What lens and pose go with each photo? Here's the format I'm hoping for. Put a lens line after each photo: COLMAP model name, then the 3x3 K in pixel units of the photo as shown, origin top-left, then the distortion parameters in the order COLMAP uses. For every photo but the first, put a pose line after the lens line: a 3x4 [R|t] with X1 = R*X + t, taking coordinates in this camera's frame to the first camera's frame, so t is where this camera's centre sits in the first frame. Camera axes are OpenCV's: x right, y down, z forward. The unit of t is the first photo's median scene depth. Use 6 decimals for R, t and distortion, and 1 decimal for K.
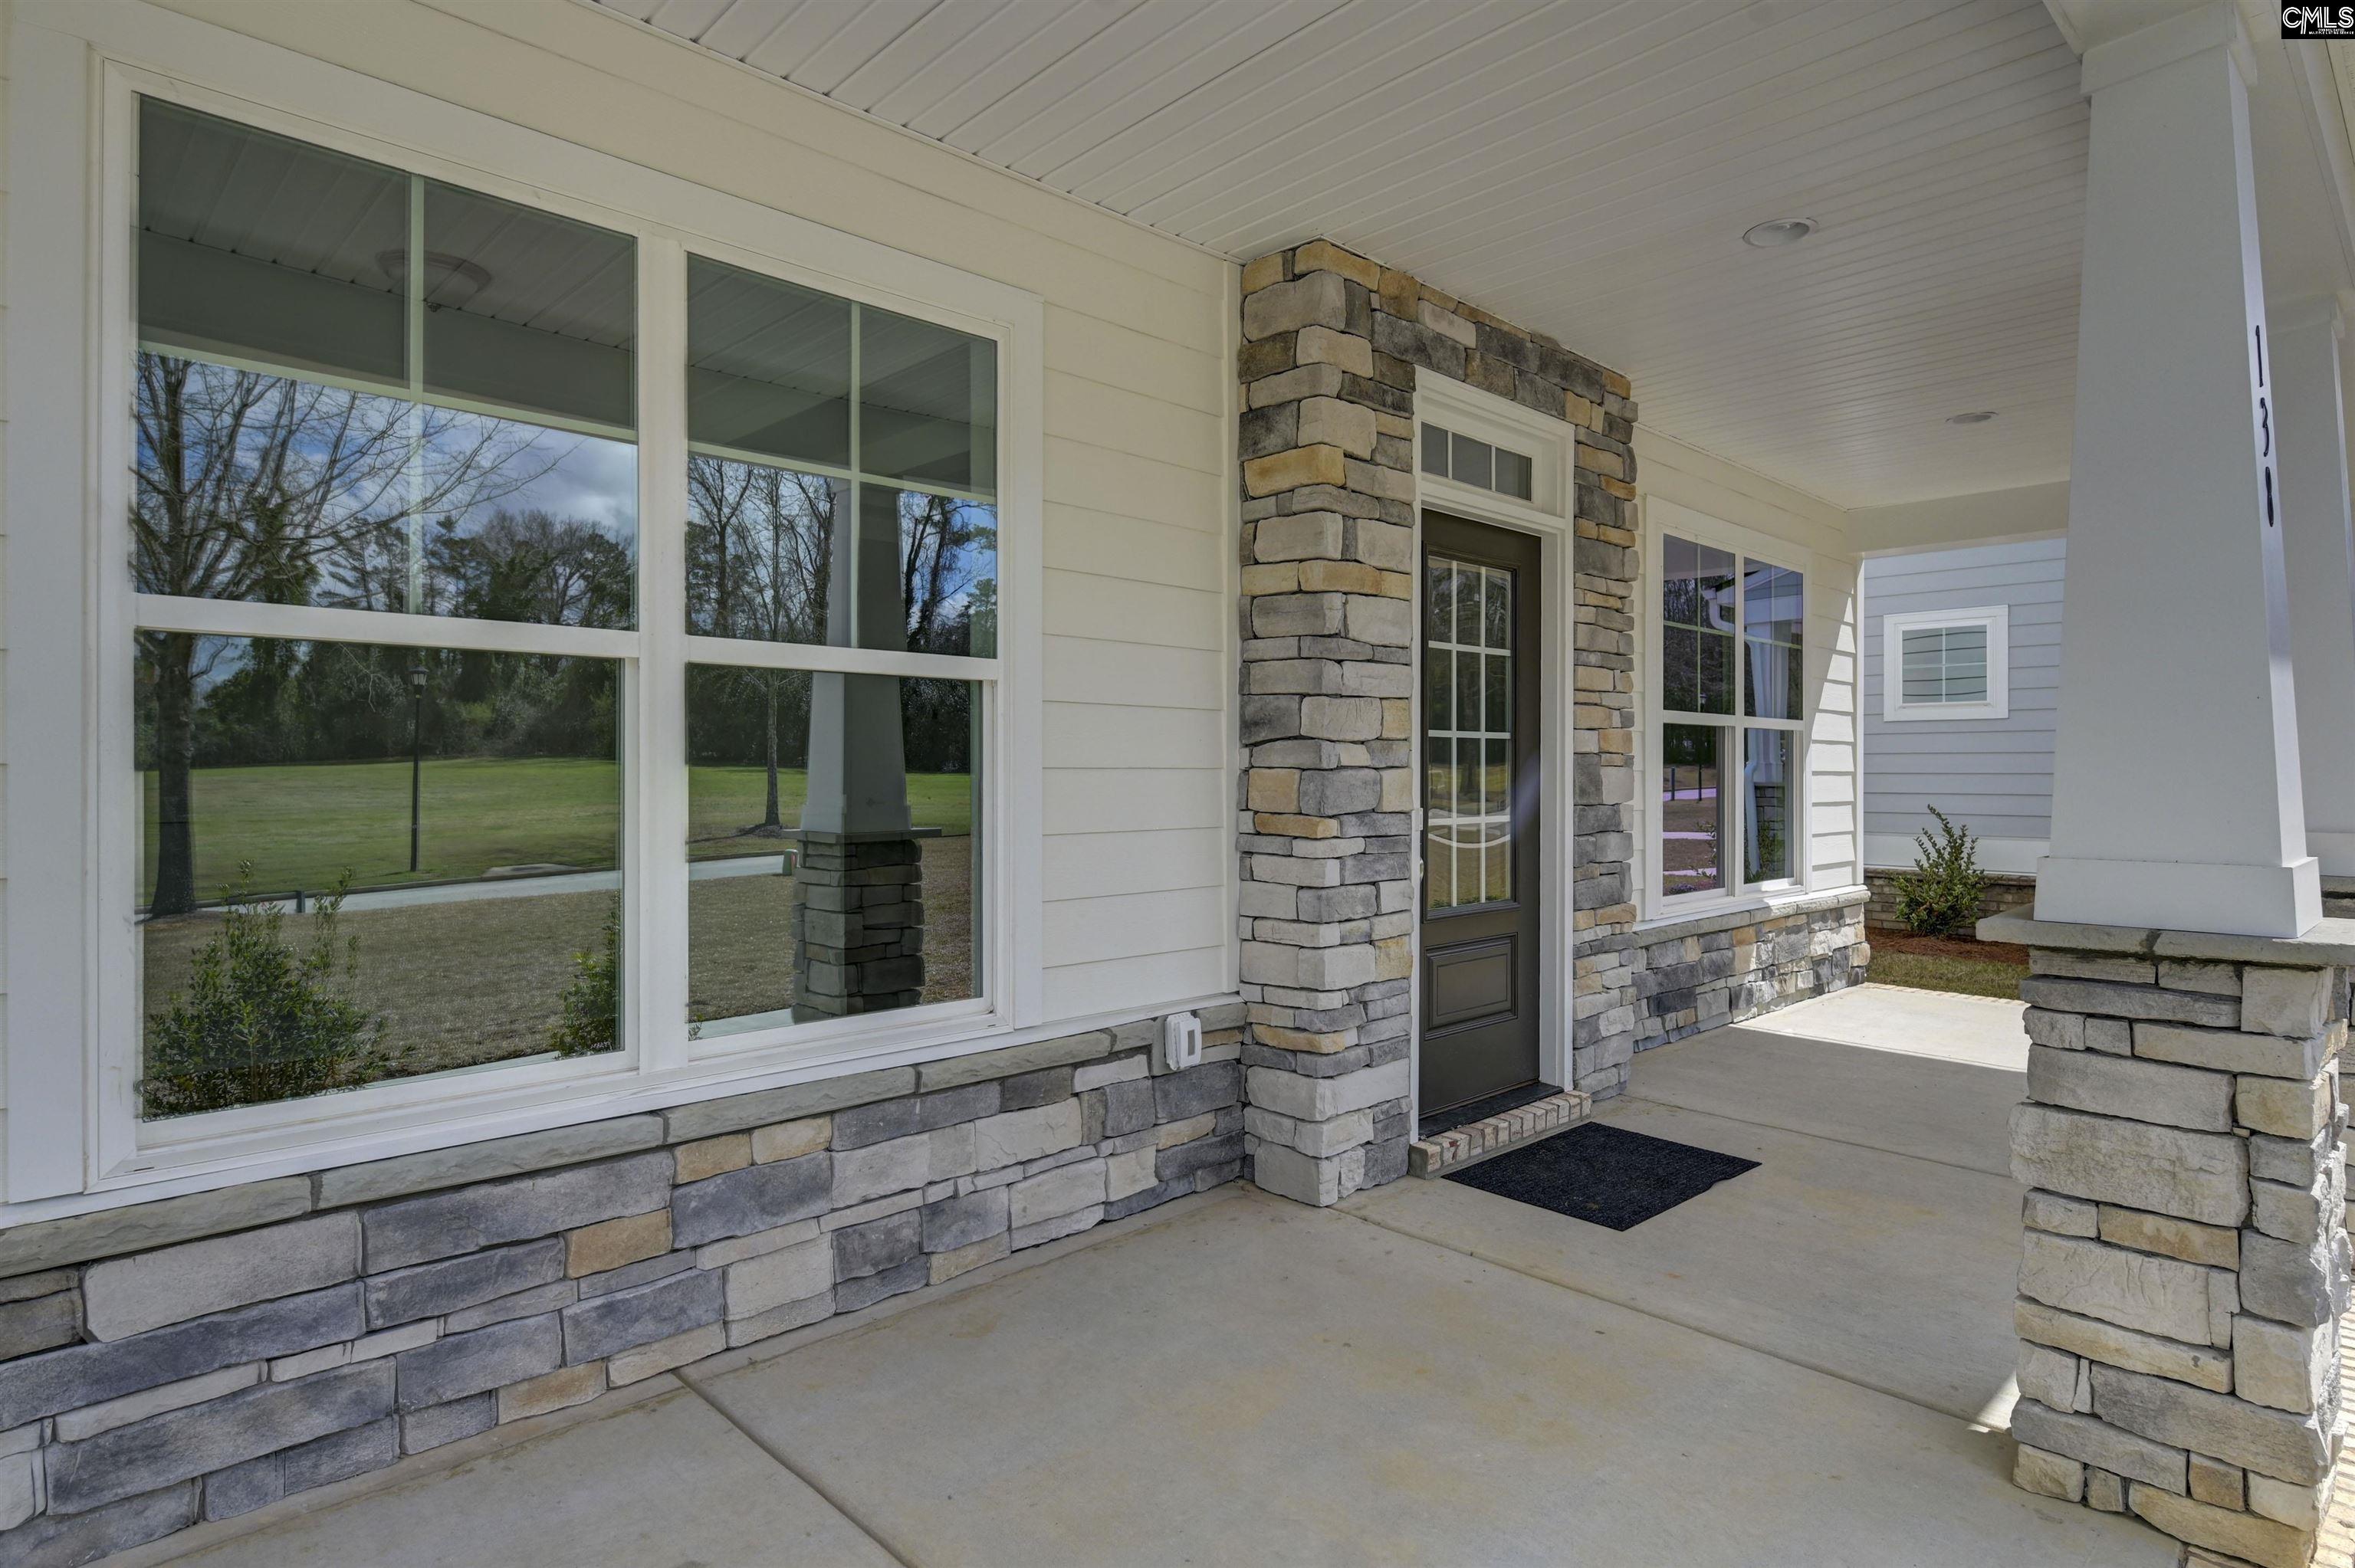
lens RADIAL K [[1334.5, 0, 1173.8], [0, 1334.5, 771.0], [0, 0, 1]] dist [-0.002208, -0.003456]
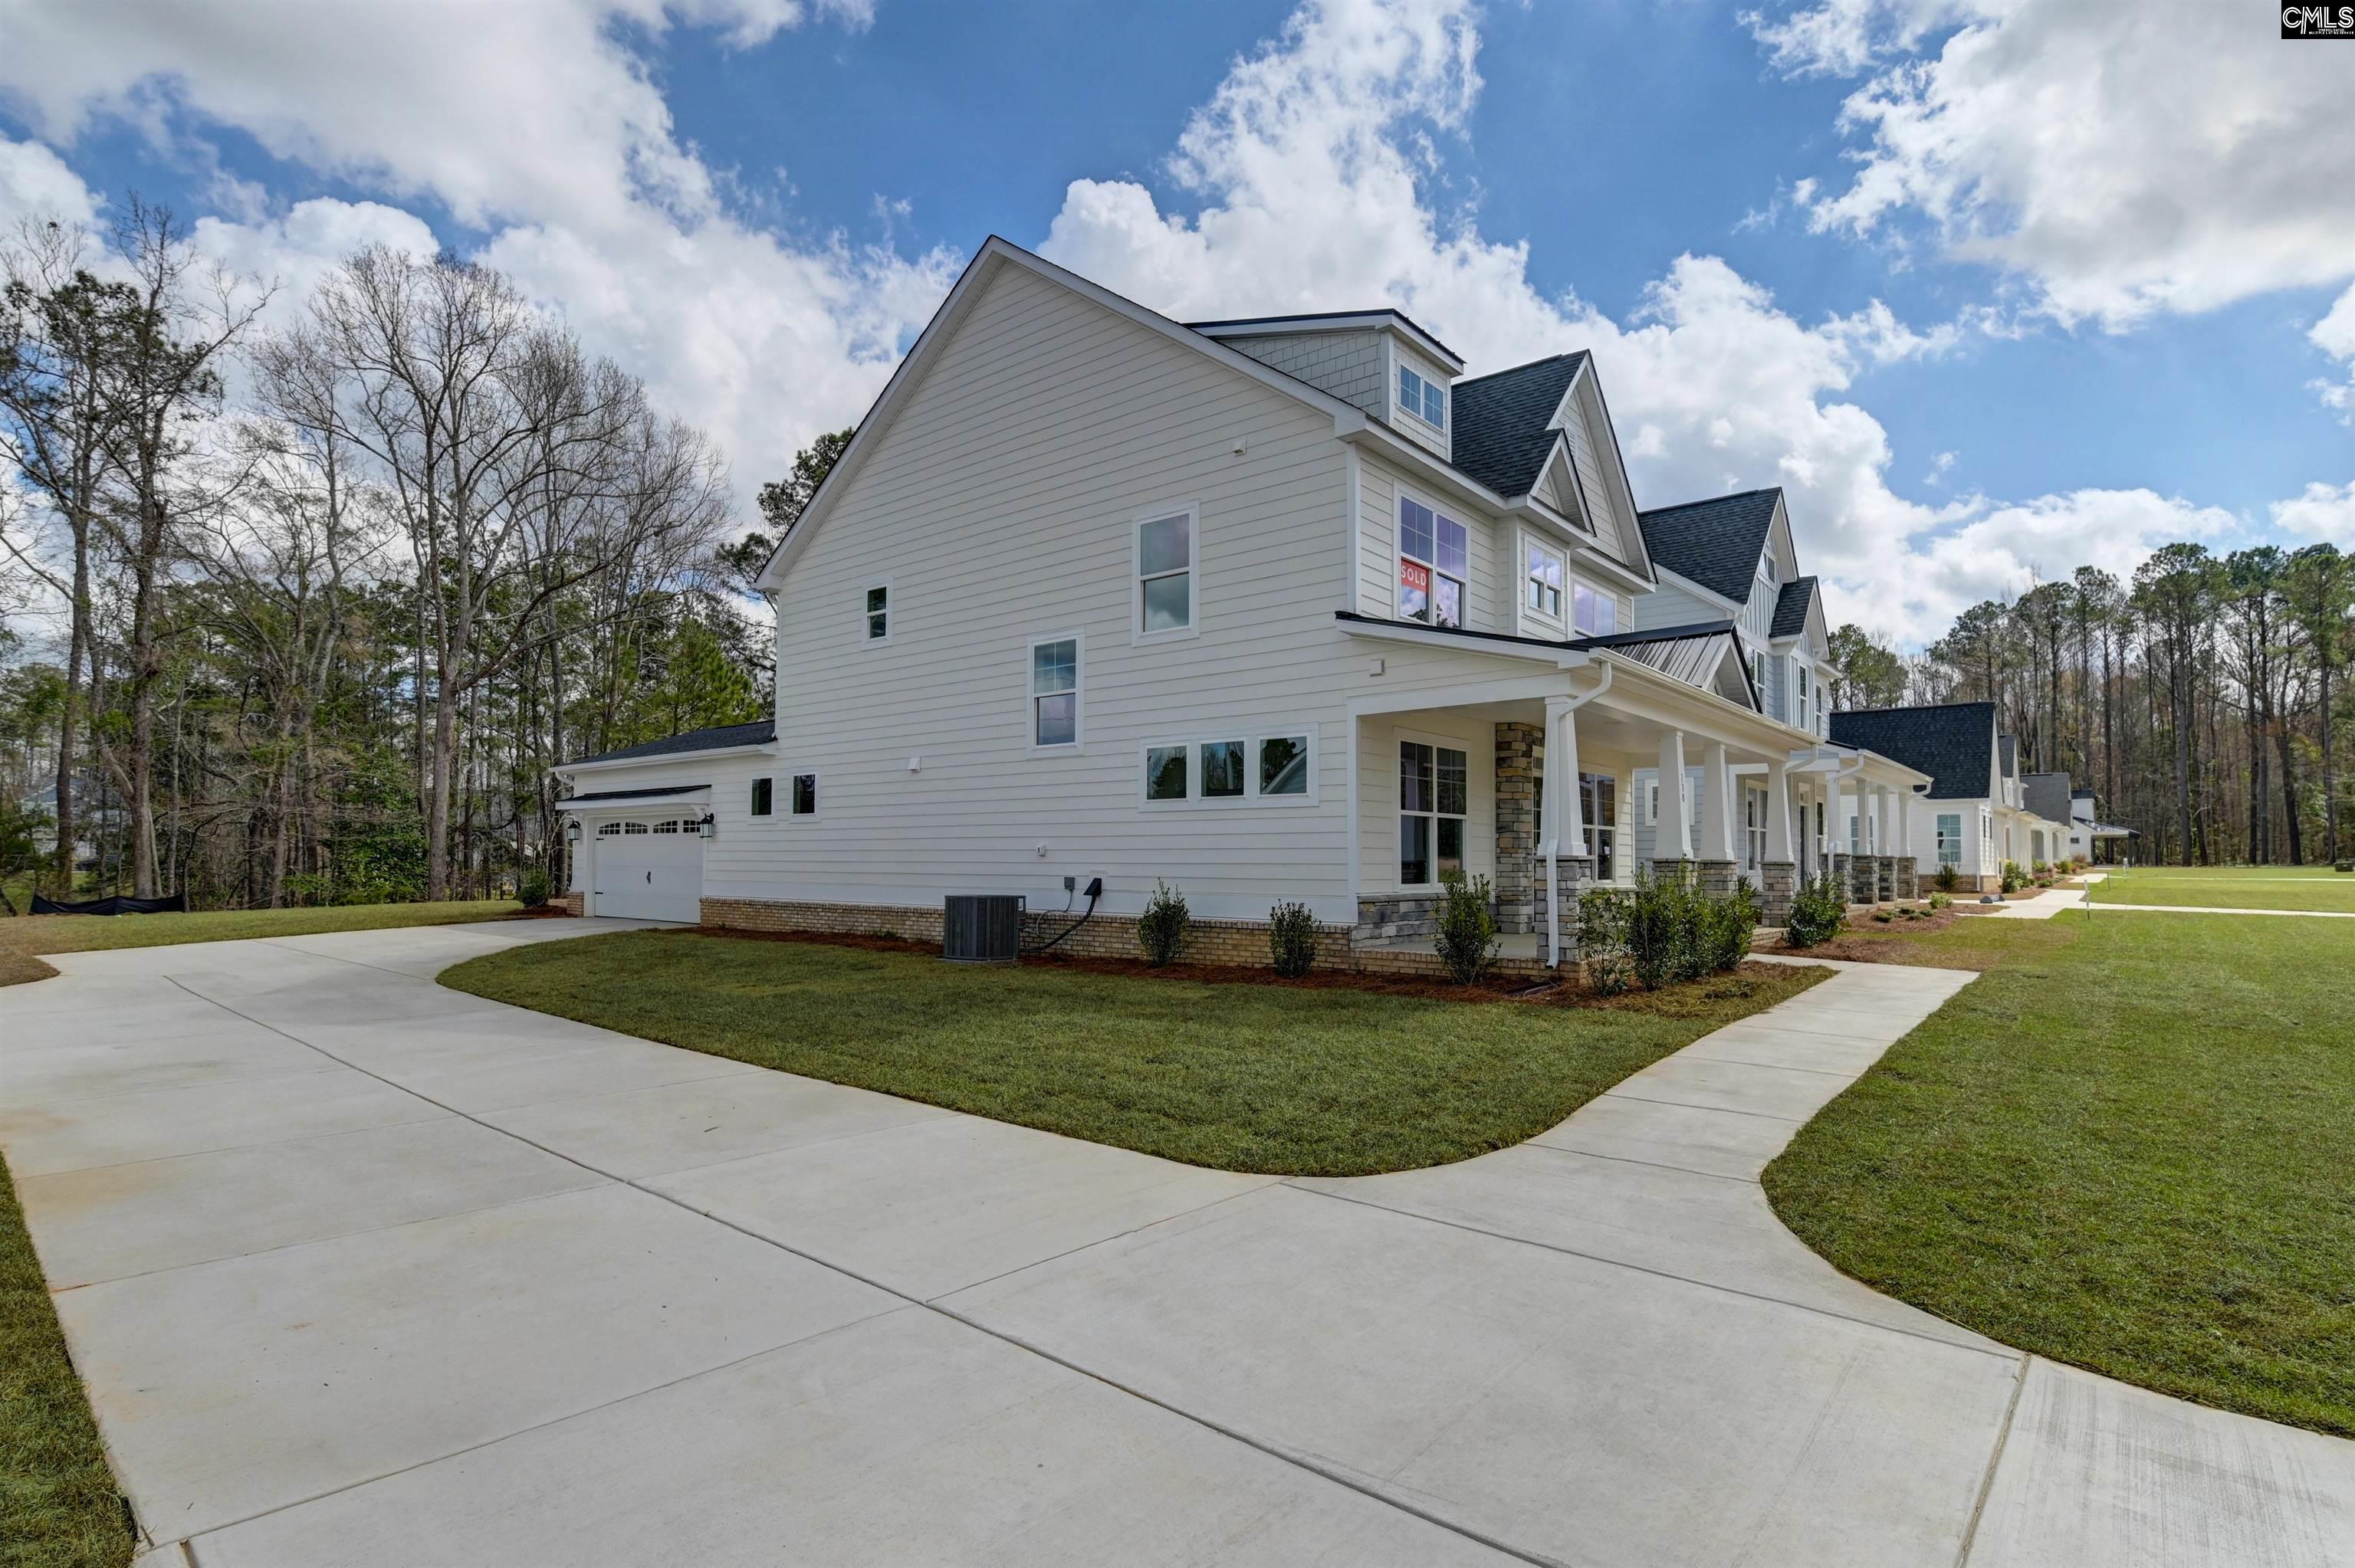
lens RADIAL K [[1200.6, 0, 1177.5], [0, 1200.6, 784.0], [0, 0, 1]] dist [0.003663, -0.010876]
pose [[0.994347, 0.010929, 0.105615, -1.439807], [-0.003879, 0.997764, -0.066721, 0.090173], [-0.106108, 0.065934, 0.992166, -2.875102]]
